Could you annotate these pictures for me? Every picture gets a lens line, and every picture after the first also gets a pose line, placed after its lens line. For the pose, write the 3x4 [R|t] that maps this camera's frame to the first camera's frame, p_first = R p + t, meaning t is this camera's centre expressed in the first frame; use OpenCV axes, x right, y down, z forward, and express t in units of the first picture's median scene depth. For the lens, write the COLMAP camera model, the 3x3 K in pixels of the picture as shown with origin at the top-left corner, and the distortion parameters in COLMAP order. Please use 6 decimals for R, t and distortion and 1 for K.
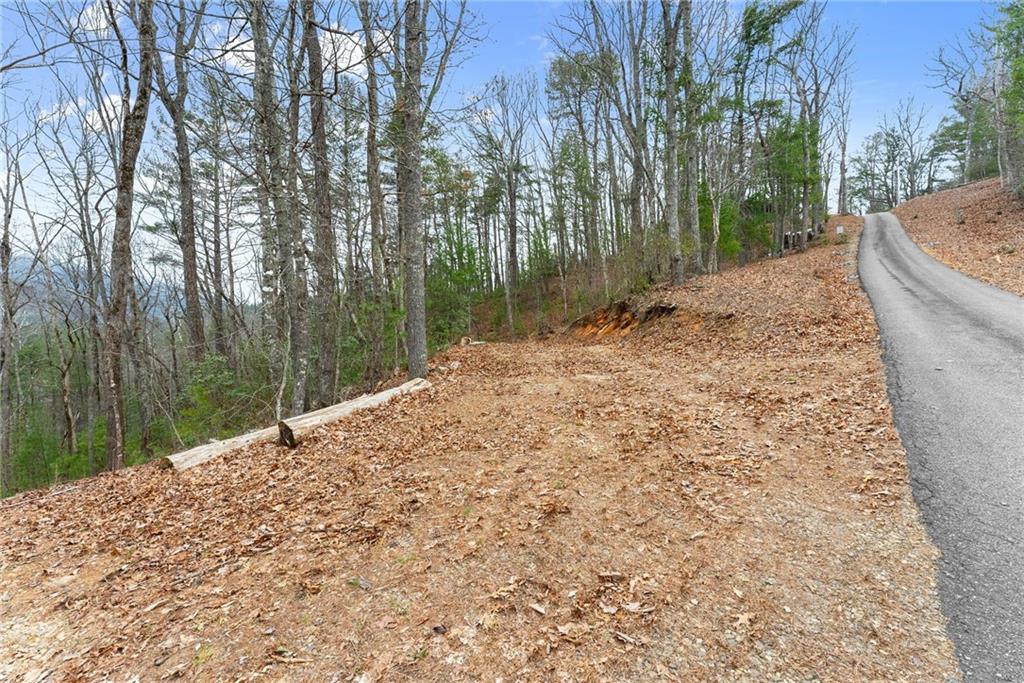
lens RADIAL K [[419.8, 0, 511.0], [0, 419.8, 336.3], [0, 0, 1]] dist [-0.000035, -0.000073]
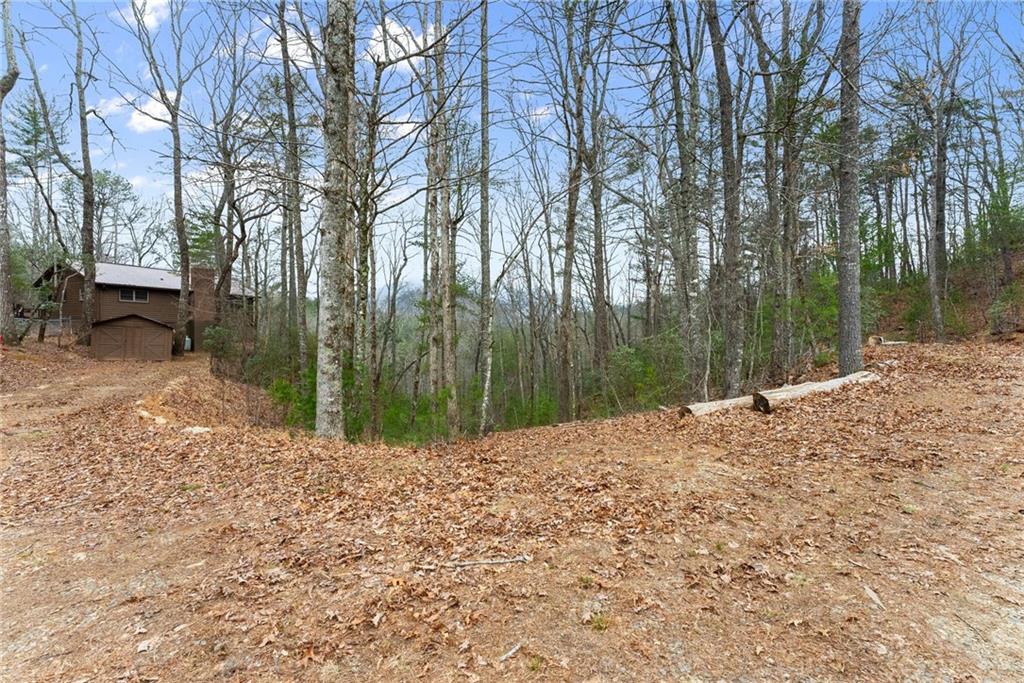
lens RADIAL K [[425.0, 0, 512.0], [0, 425.0, 341.5], [0, 0, 1]] dist [0.000163, -0.000018]
pose [[0.724578, 0.018577, -0.688942, -0.129776], [-0.009141, 0.999808, 0.017345, 0.014881], [0.689132, -0.006270, 0.724609, -0.398482]]
